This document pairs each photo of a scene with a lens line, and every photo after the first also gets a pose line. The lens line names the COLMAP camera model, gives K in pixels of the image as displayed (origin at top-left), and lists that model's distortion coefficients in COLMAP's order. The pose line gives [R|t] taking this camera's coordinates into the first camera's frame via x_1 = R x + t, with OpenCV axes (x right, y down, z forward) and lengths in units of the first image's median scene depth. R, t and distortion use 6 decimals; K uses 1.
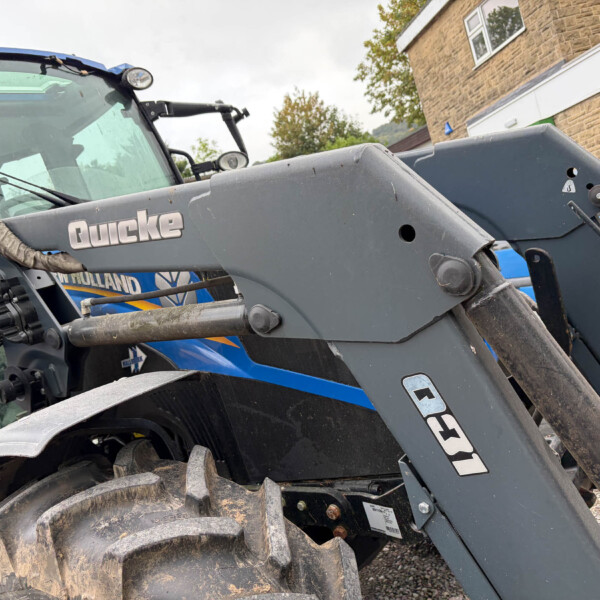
lens RADIAL K [[605.3, 0, 306.4], [0, 605.3, 301.3], [0, 0, 1]] dist [0.026656, -0.023662]
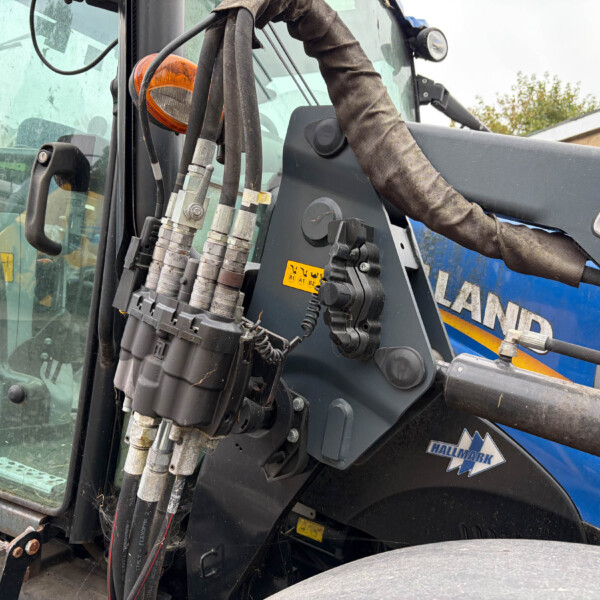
lens RADIAL K [[605.3, 0, 306.4], [0, 605.3, 301.3], [0, 0, 1]] dist [0.026656, -0.023662]
pose [[0.901427, 0.429588, 0.053705, -0.504539], [-0.422843, 0.900244, -0.103755, 0.092140], [-0.092920, 0.070819, 0.993152, 0.466617]]
